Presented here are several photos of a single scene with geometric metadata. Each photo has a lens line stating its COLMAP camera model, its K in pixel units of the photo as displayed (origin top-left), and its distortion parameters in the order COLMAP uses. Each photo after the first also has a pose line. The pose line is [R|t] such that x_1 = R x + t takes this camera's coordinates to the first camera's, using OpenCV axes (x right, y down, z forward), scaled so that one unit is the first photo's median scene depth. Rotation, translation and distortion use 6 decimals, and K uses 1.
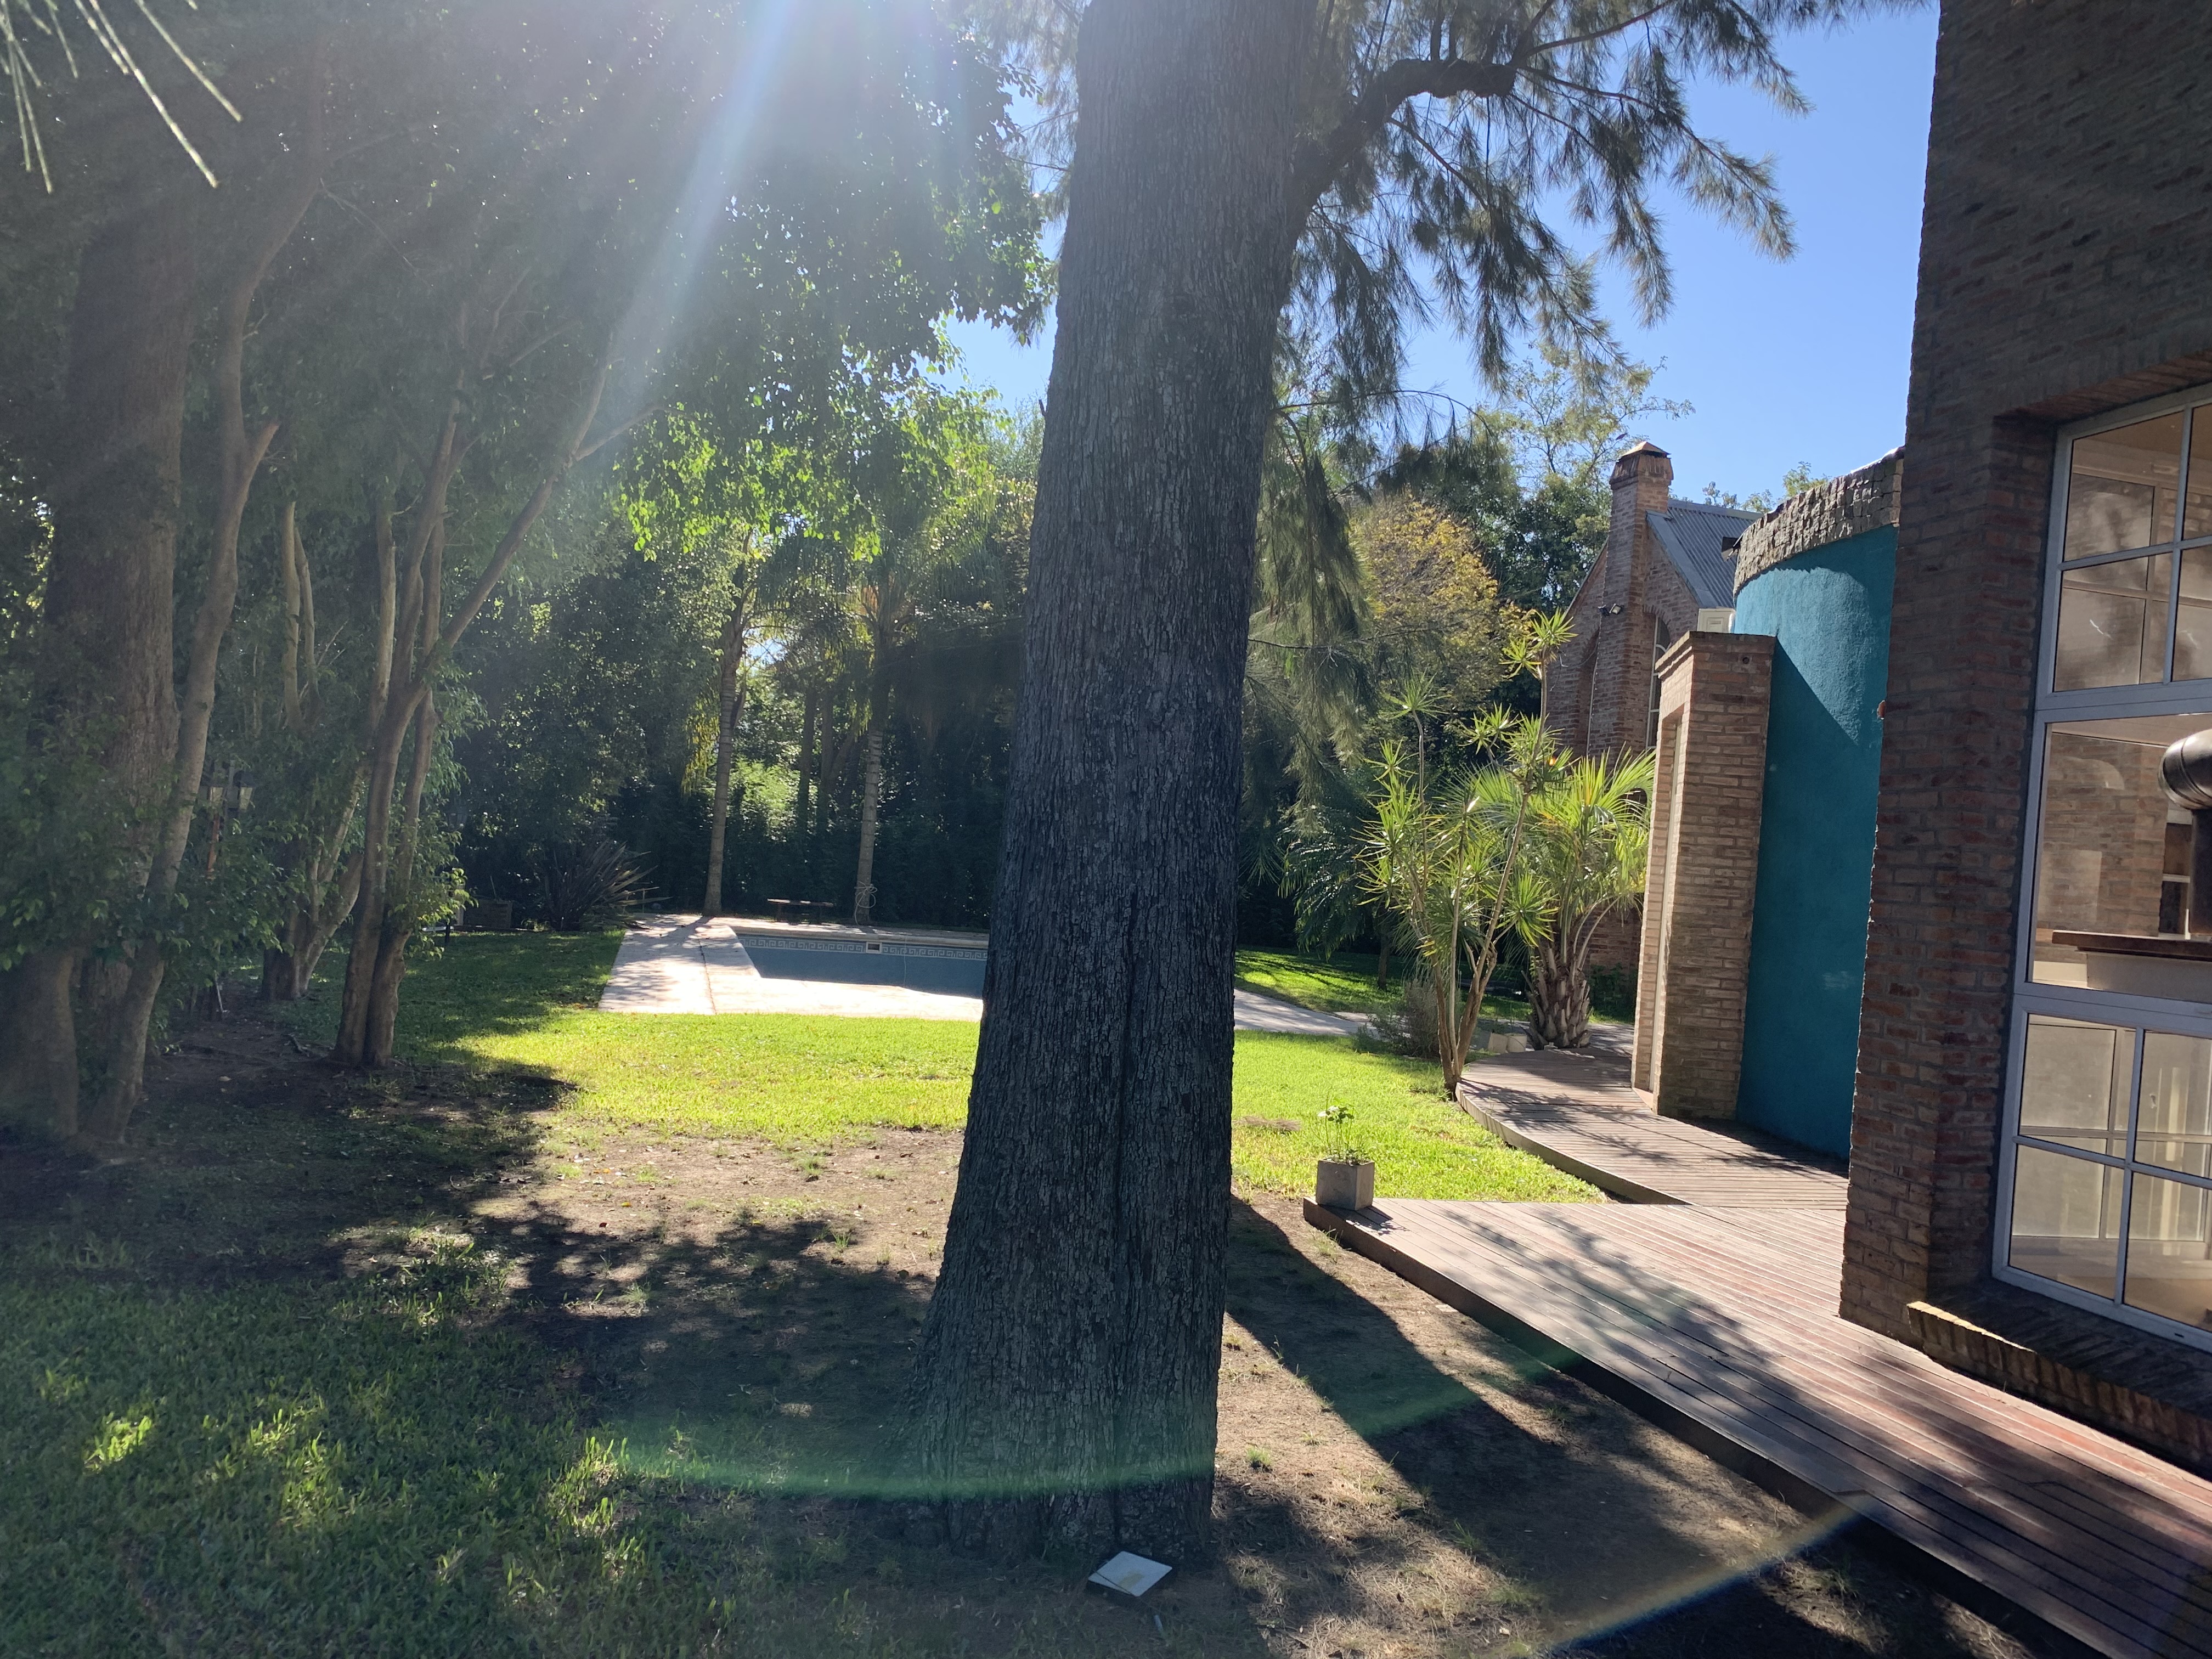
lens RADIAL K [[1742.7, 0, 1099.2], [0, 1742.7, 829.3], [0, 0, 1]] dist [0.022701, -0.001823]
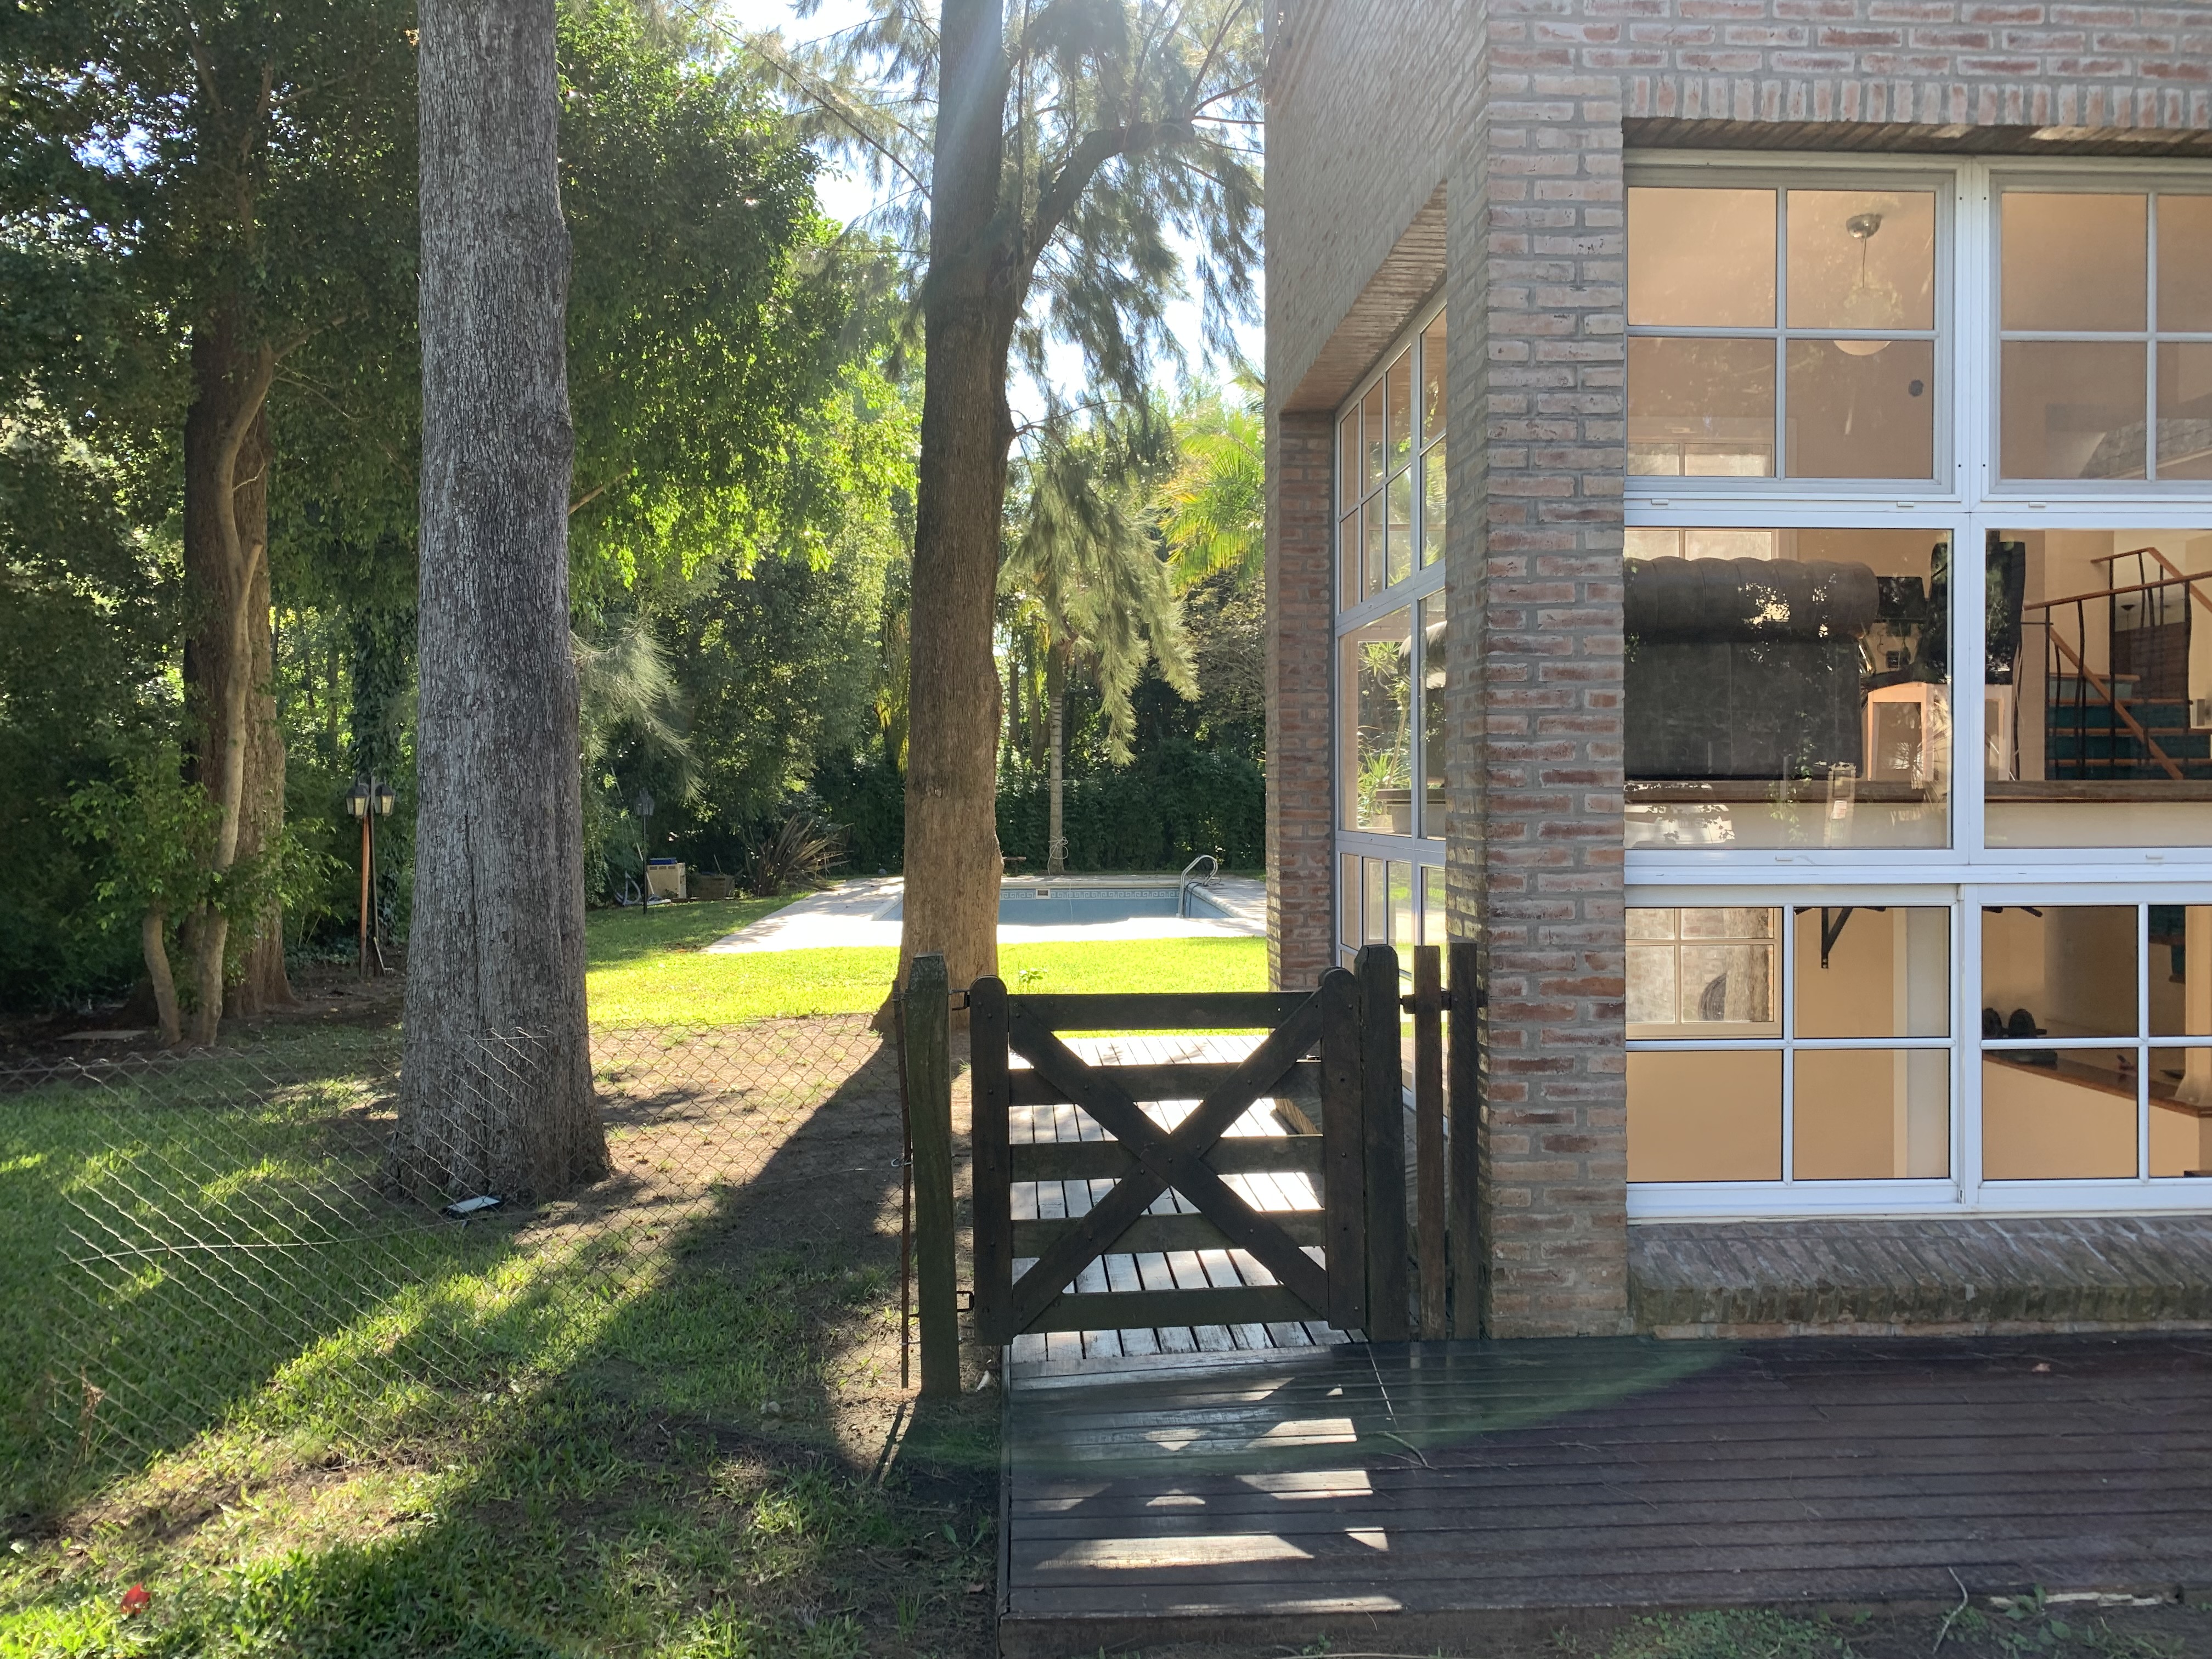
lens RADIAL K [[1742.7, 0, 1118.8], [0, 1742.7, 822.9], [0, 0, 1]] dist [0.022701, -0.001823]
pose [[0.975022, -0.080530, -0.206993, 0.637935], [0.085294, 0.996255, 0.014180, 0.047771], [0.205076, -0.031481, 0.978240, -0.343695]]
